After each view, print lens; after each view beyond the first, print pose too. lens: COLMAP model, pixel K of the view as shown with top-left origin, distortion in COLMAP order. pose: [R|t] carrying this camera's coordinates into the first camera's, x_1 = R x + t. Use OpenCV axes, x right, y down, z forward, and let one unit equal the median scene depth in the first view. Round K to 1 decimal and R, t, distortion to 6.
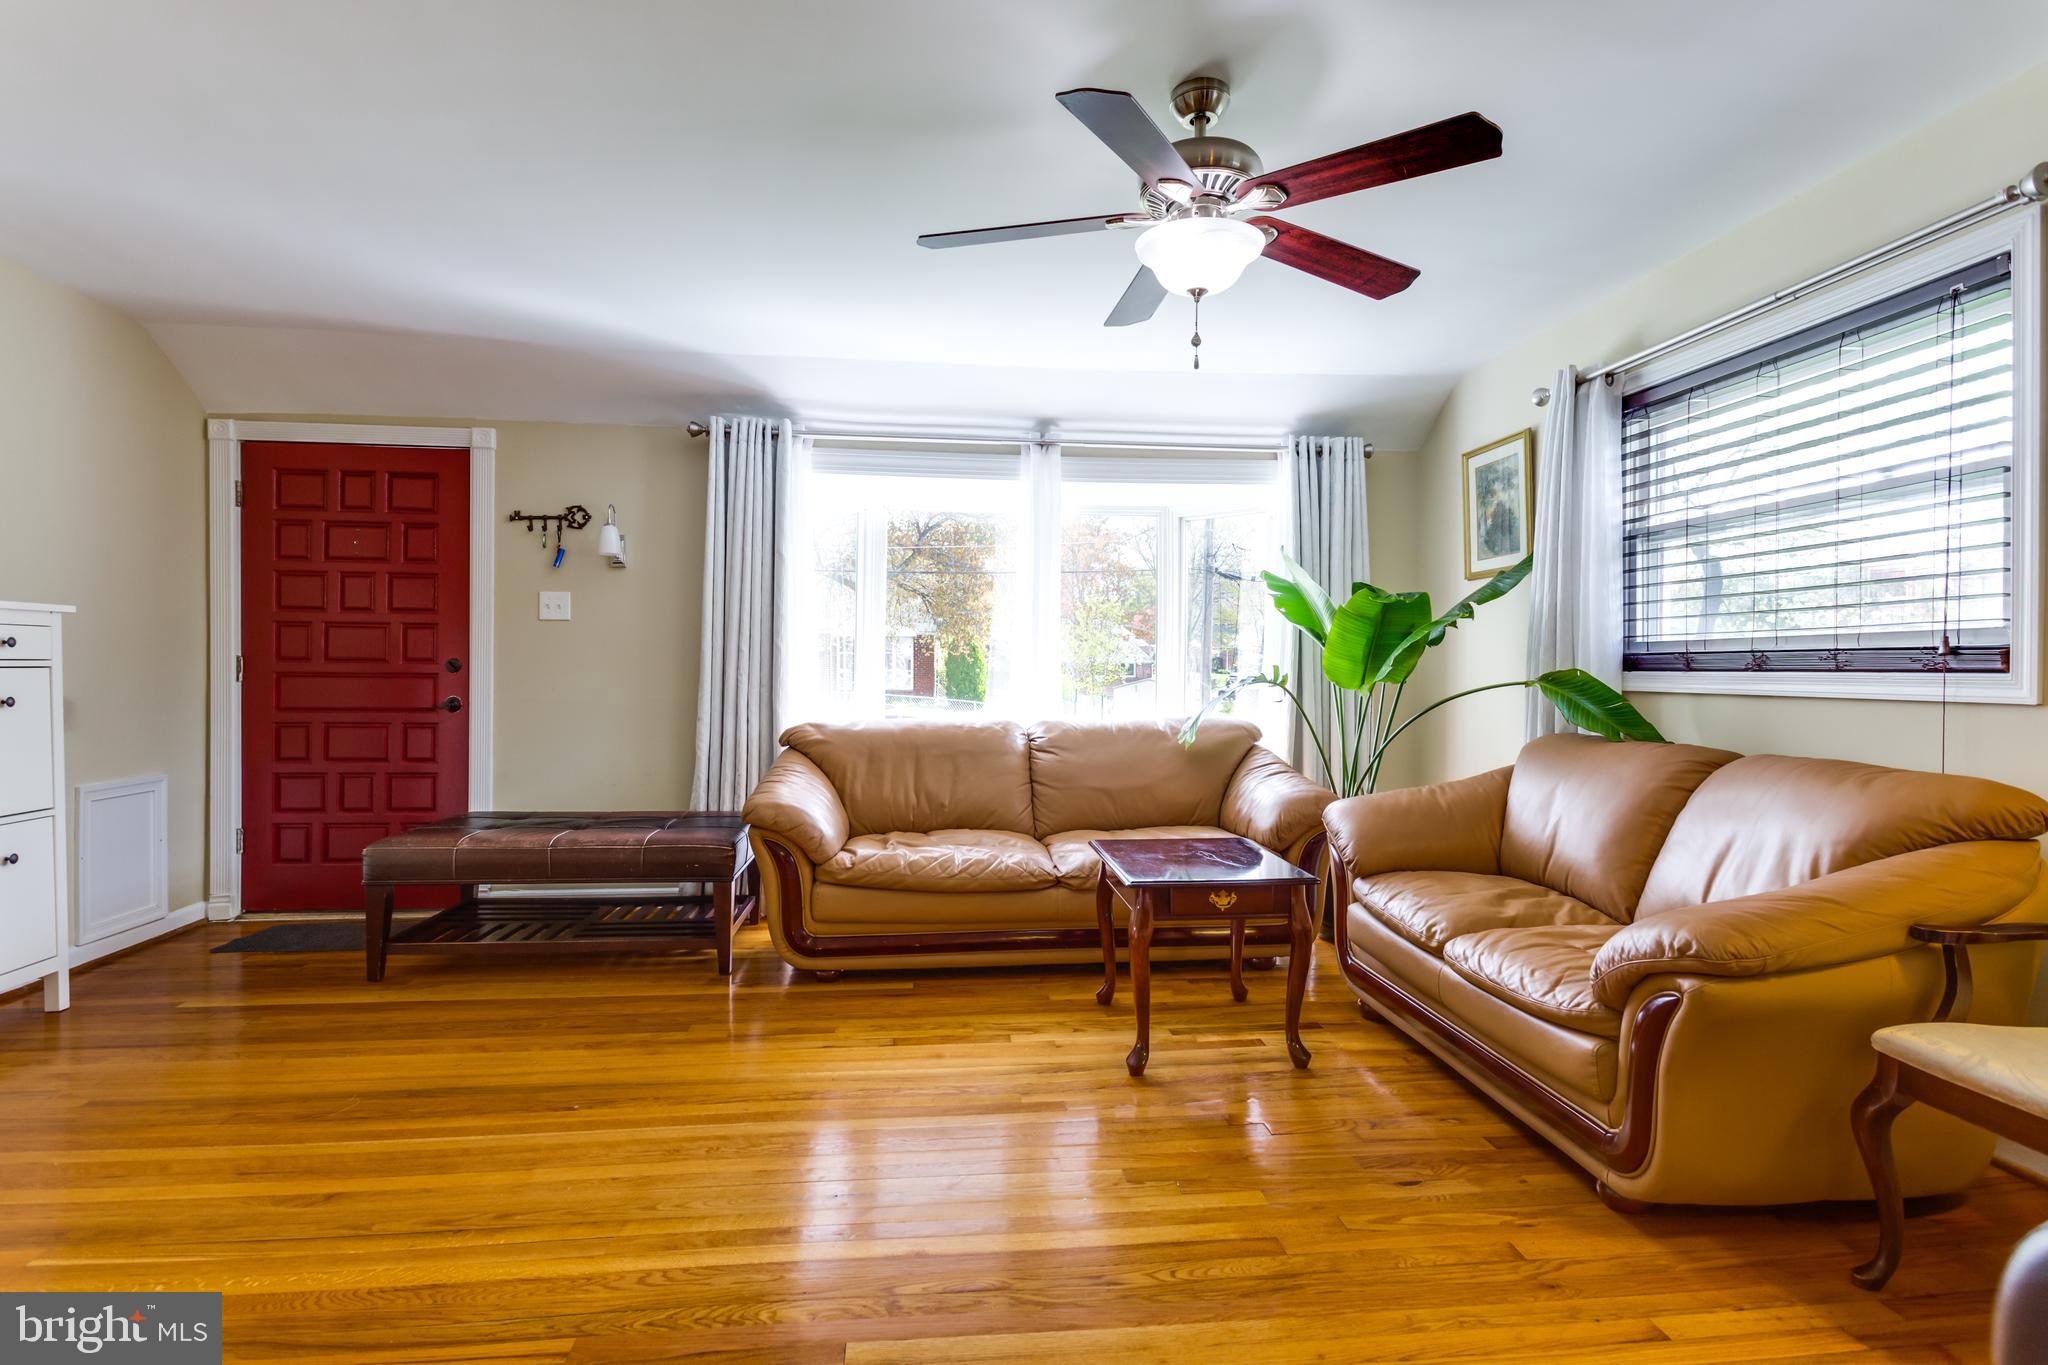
lens RADIAL K [[983.1, 0, 1025.8], [0, 983.1, 675.2], [0, 0, 1]] dist [0.013084, -0.006958]
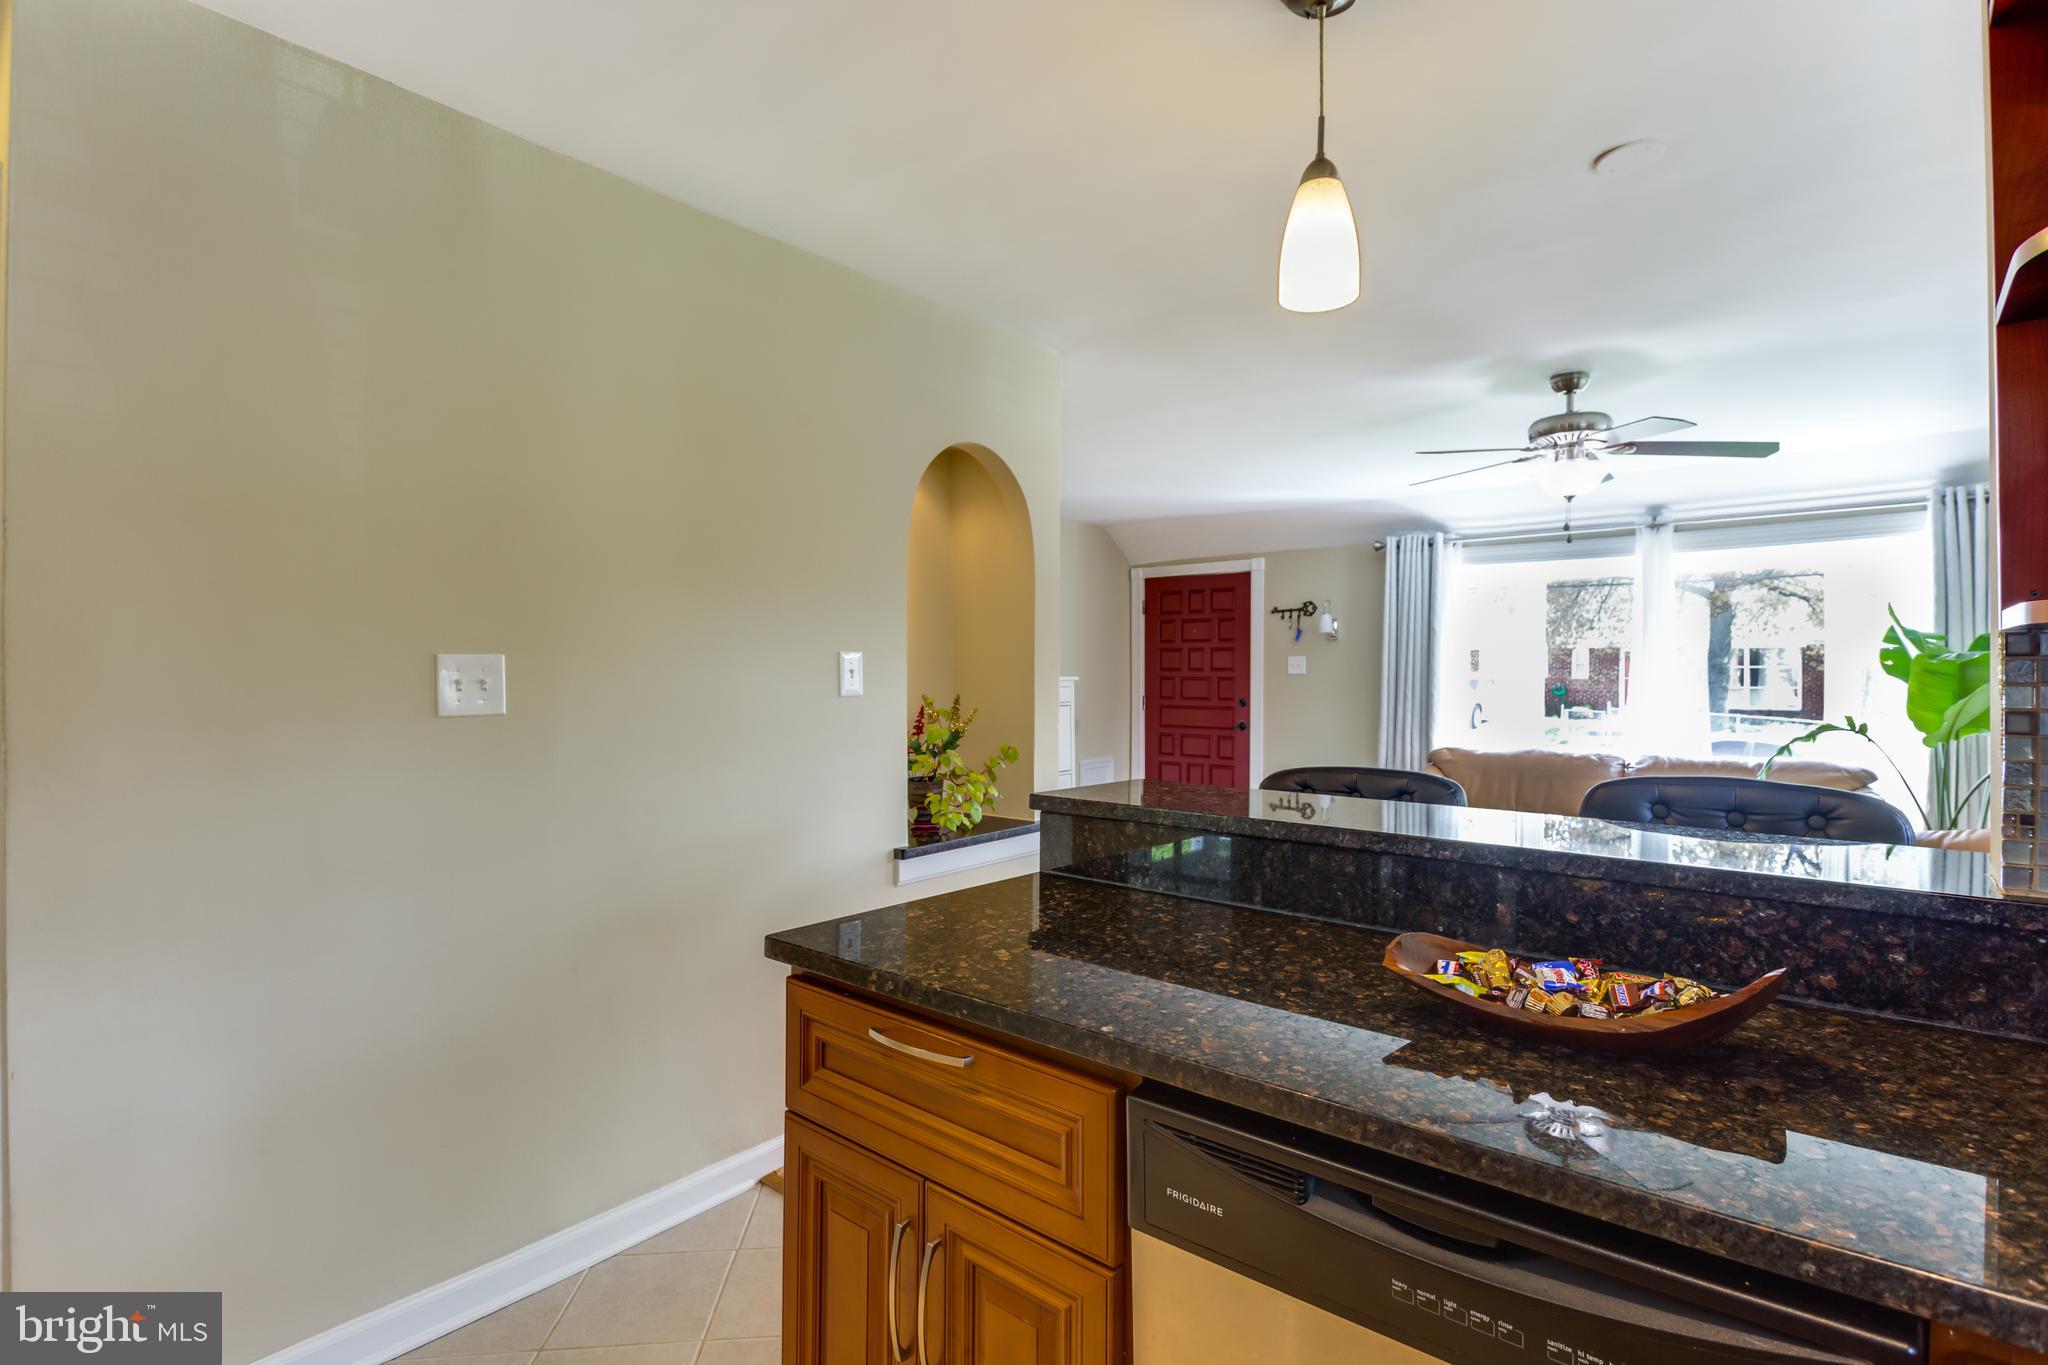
lens RADIAL K [[983.1, 0, 1029.7], [0, 983.1, 670.0], [0, 0, 1]] dist [0.013084, -0.006958]
pose [[0.685760, -0.010974, -0.727745, 0.392378], [-0.002375, 0.999847, -0.017315, -0.036024], [0.727824, 0.013602, 0.685629, -0.410188]]
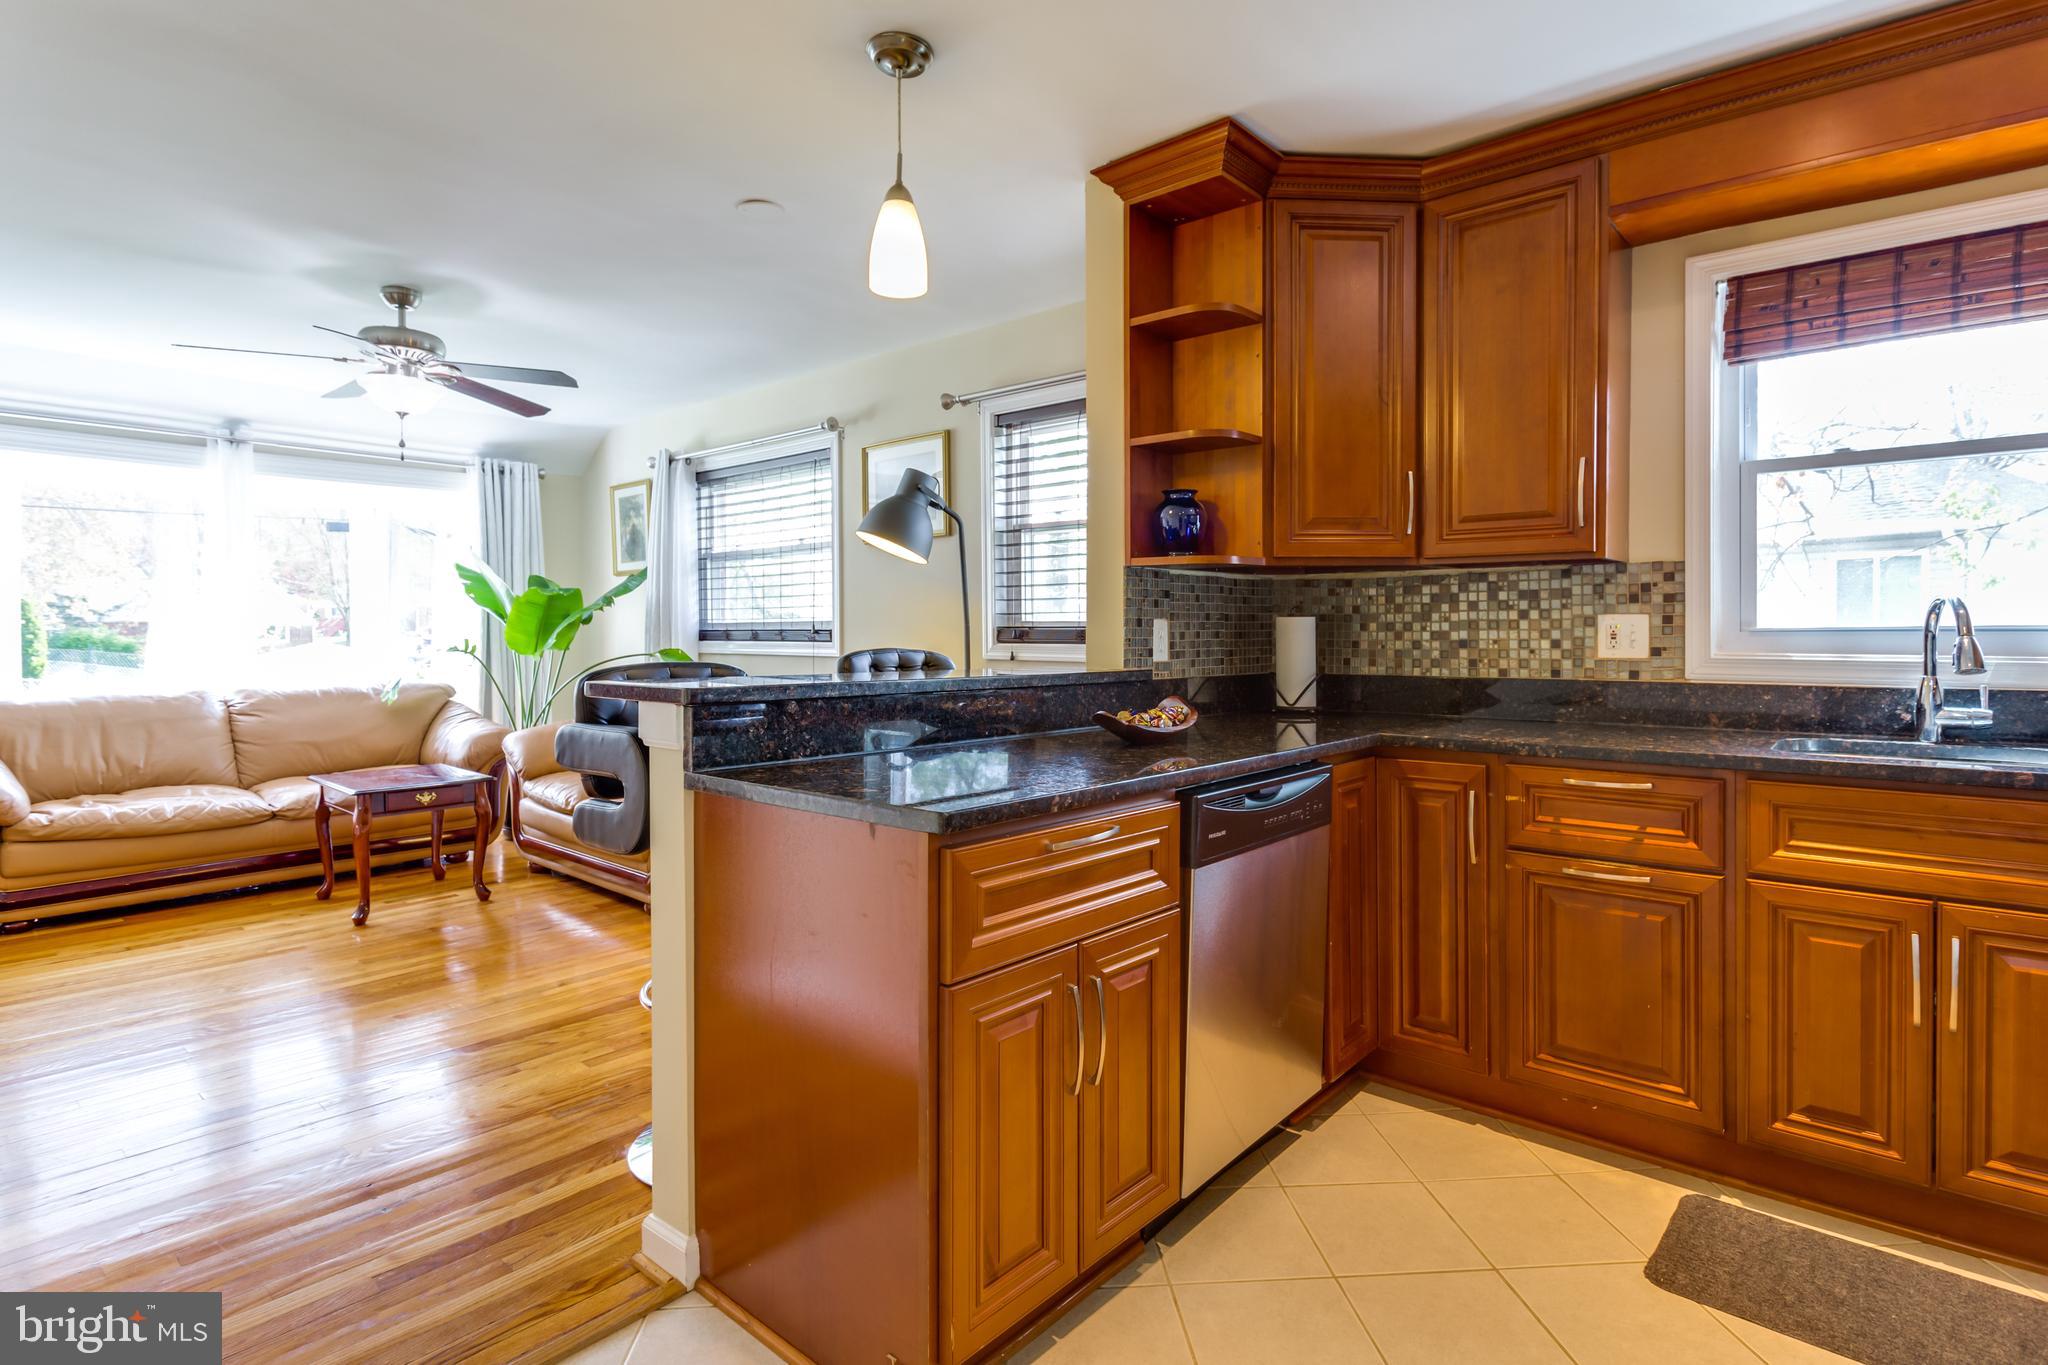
lens RADIAL K [[1052.8, 0, 1033.9], [0, 1052.8, 649.7], [0, 0, 1]] dist [0.005697, -0.004260]
pose [[0.745051, -0.017702, 0.666773, -0.112488], [0.009872, 0.999831, 0.015514, -0.008695], [-0.666935, -0.004976, 0.745099, -0.518616]]
